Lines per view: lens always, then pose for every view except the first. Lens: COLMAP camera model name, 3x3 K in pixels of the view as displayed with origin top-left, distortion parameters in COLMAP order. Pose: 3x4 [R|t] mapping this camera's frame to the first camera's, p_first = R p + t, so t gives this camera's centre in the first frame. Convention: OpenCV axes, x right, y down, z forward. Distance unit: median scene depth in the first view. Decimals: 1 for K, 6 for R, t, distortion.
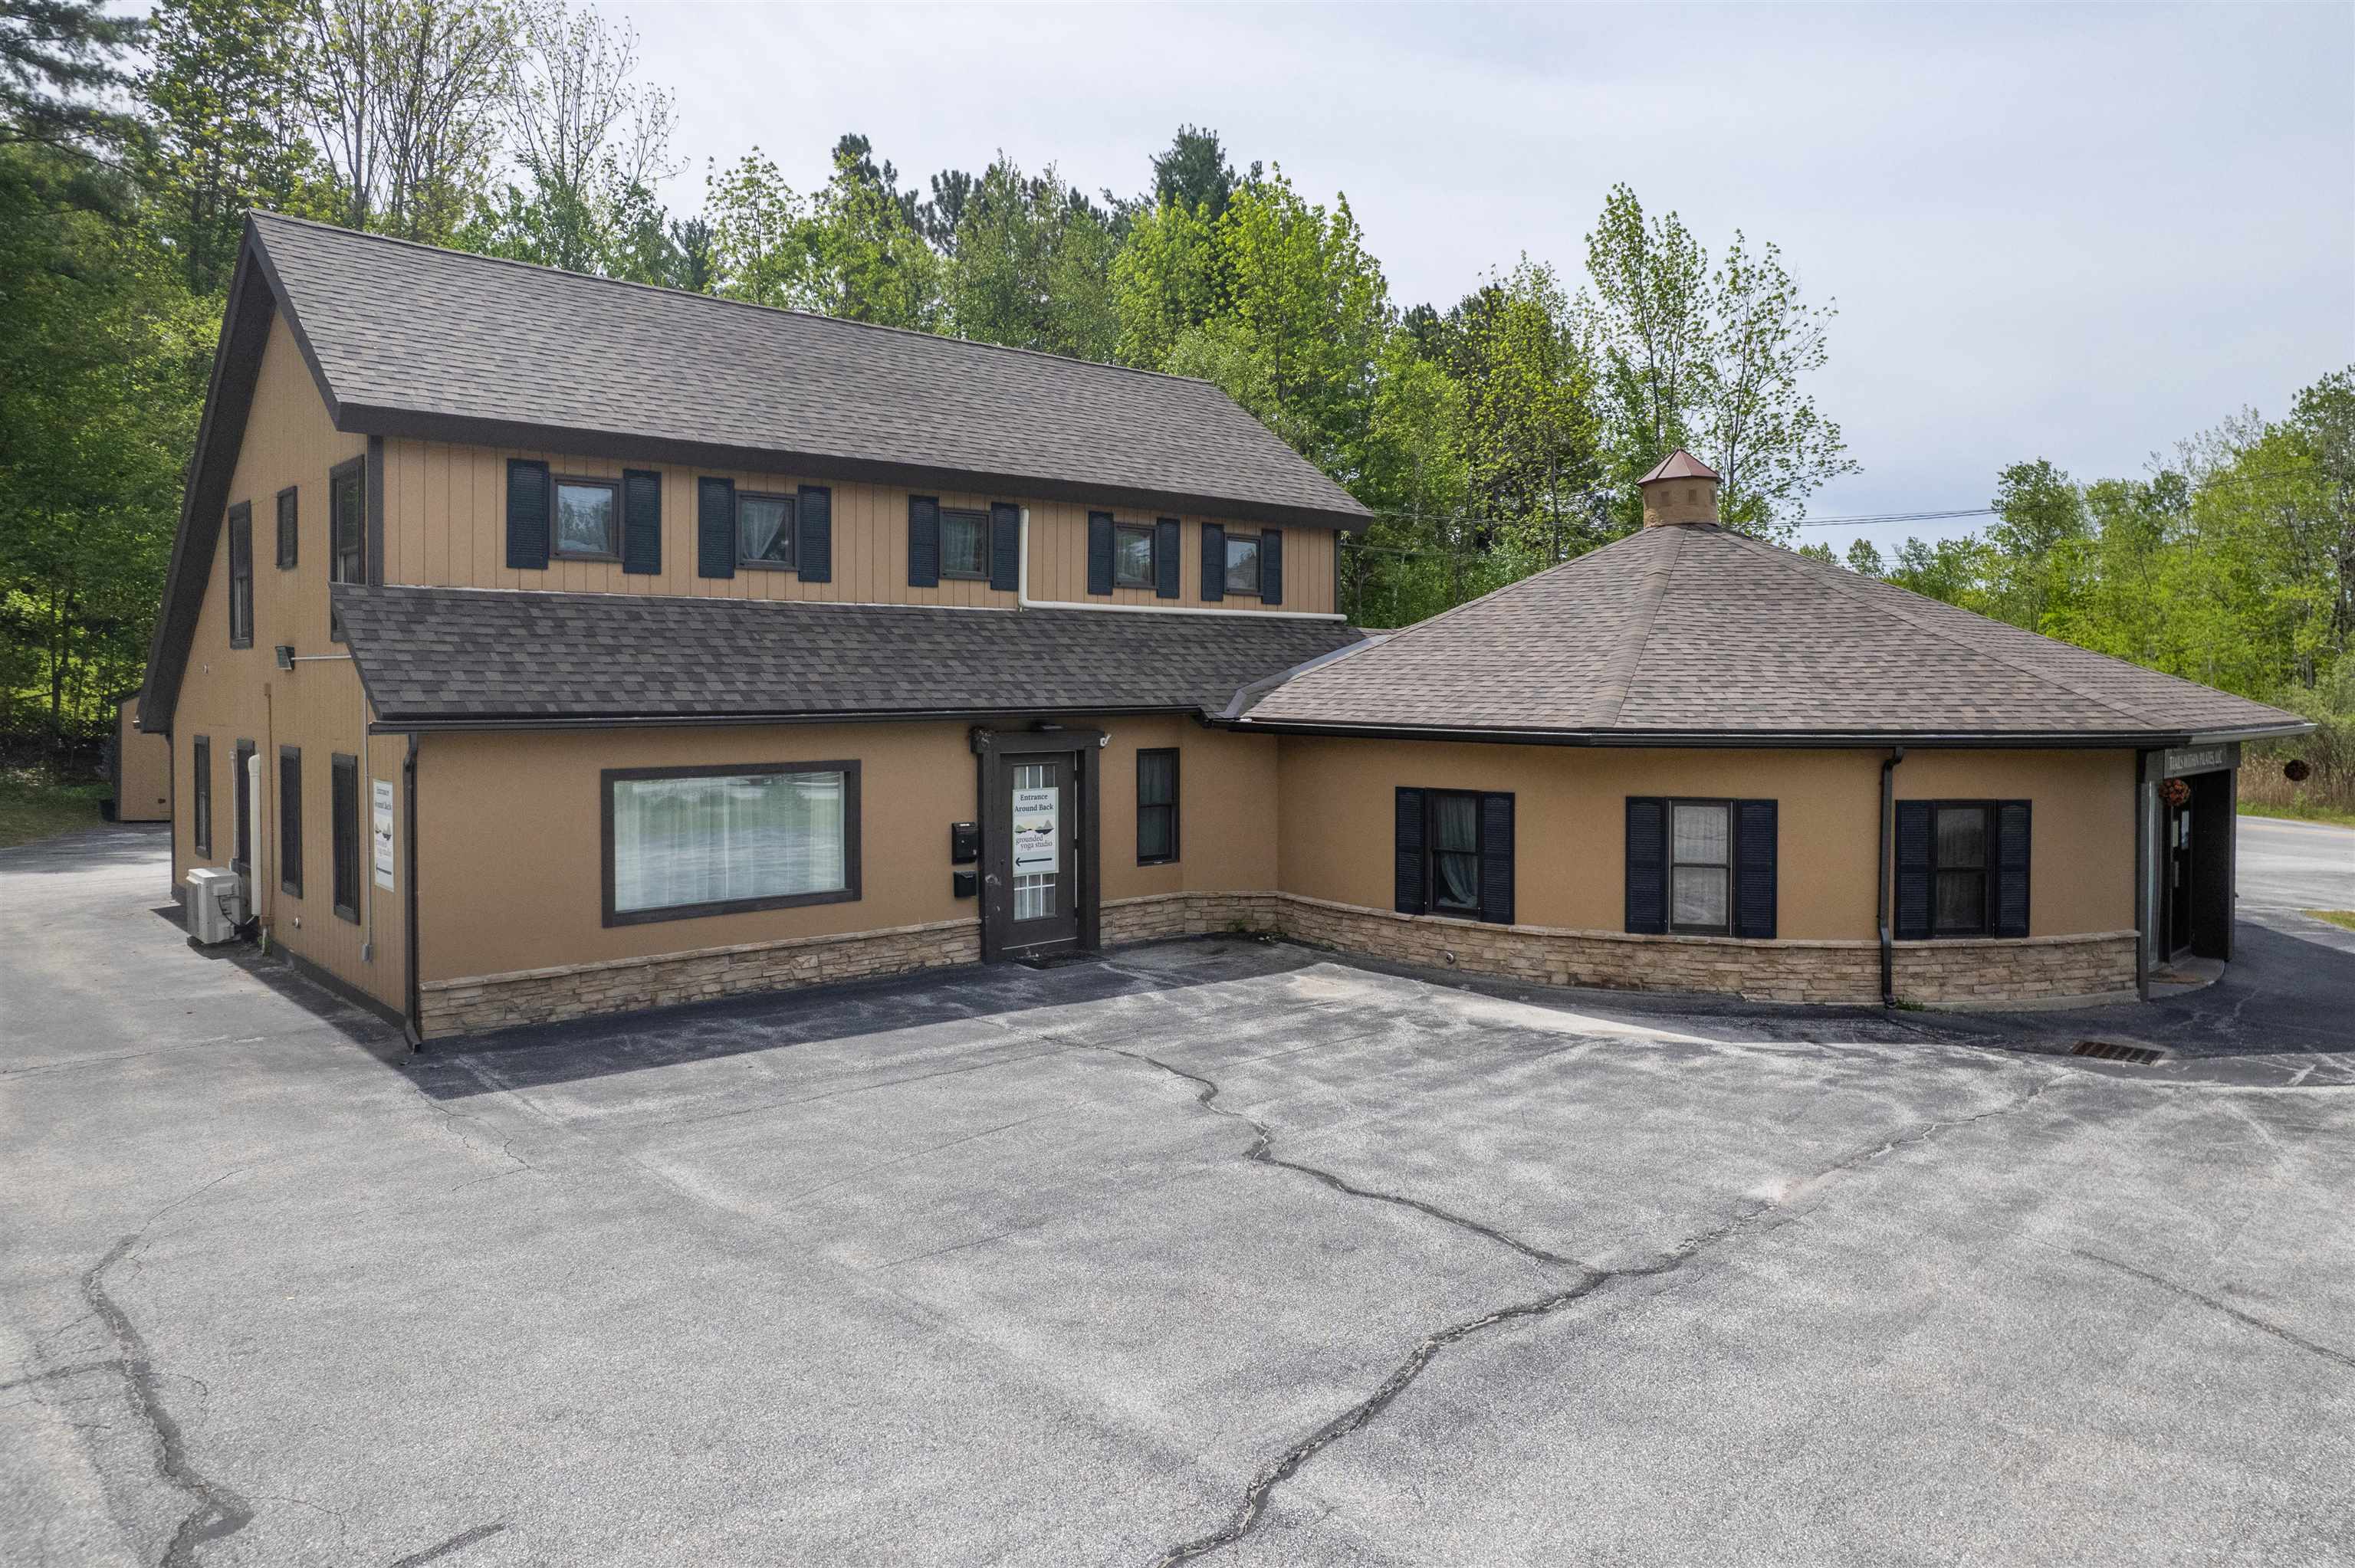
lens RADIAL K [[1518.7, 0, 1177.4], [0, 1518.7, 725.4], [0, 0, 1]] dist [-0.070598, 0.071990]
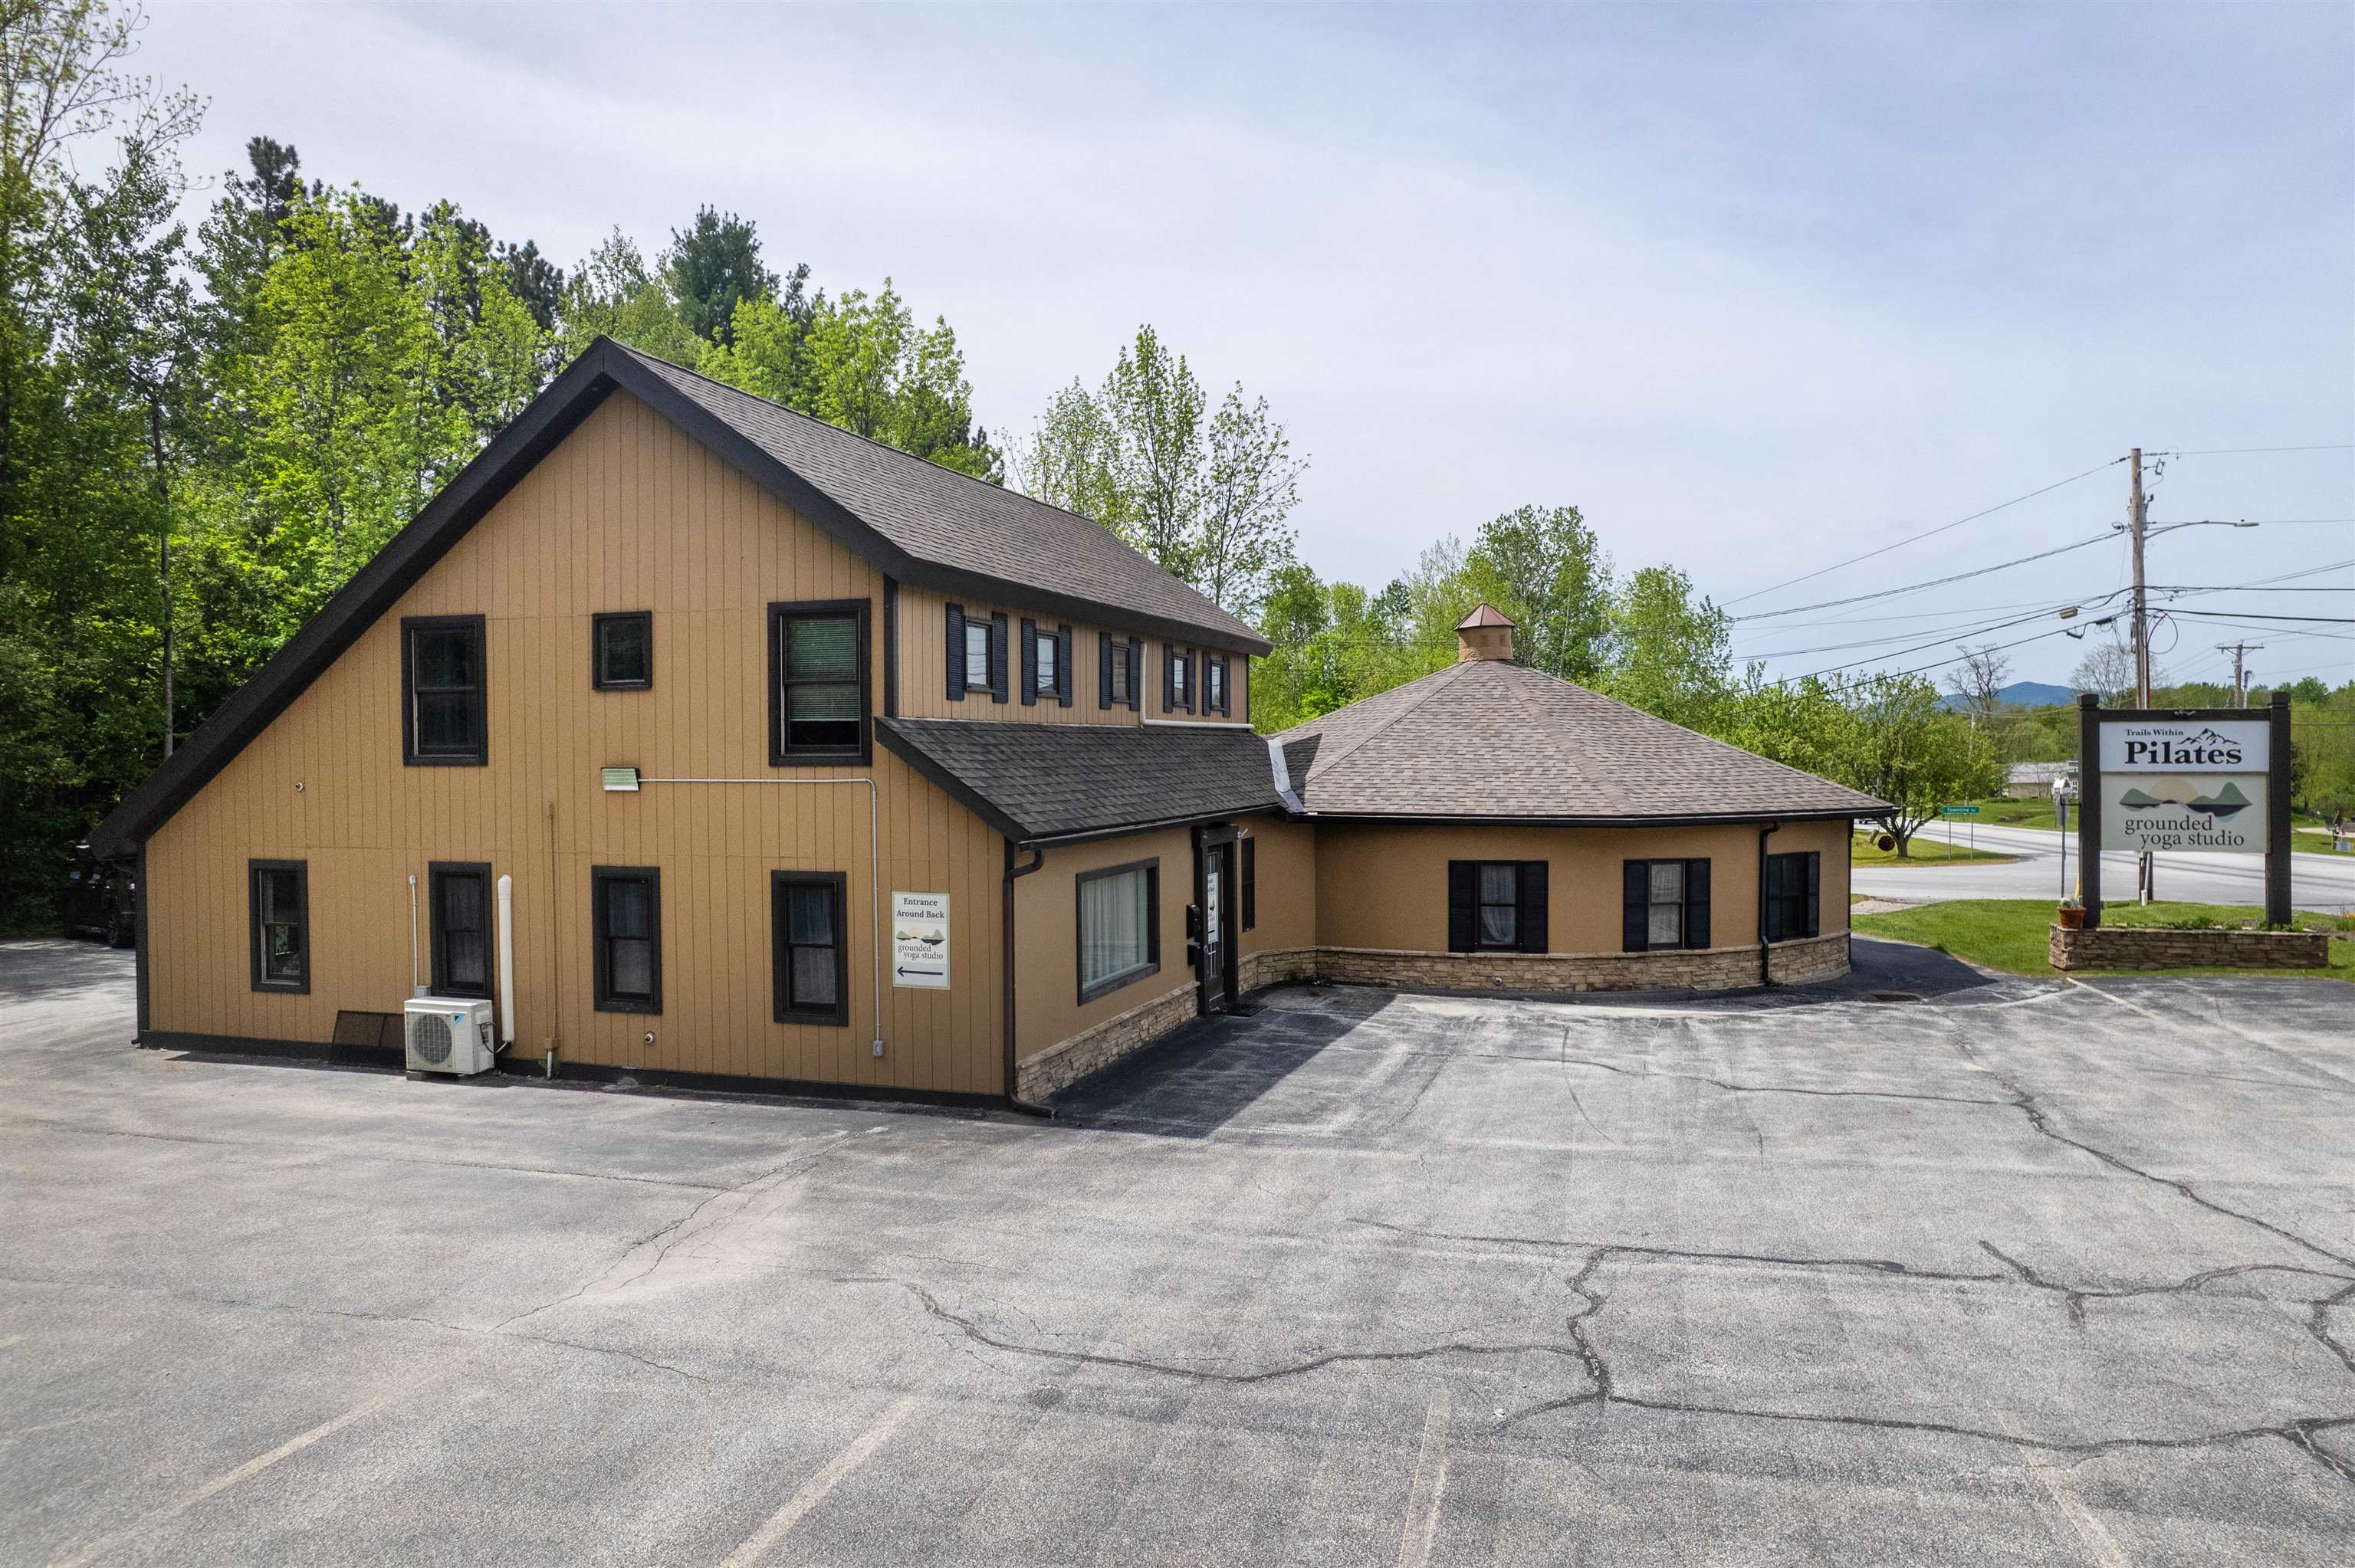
lens RADIAL K [[1538.8, 0, 1177.5], [0, 1538.8, 784.0], [0, 0, 1]] dist [-0.001443, 0.000843]
pose [[0.863468, -0.019731, 0.504018, -0.843366], [0.024056, 0.999708, -0.002076, -0.035096], [-0.503830, 0.013918, 0.863691, -0.087311]]
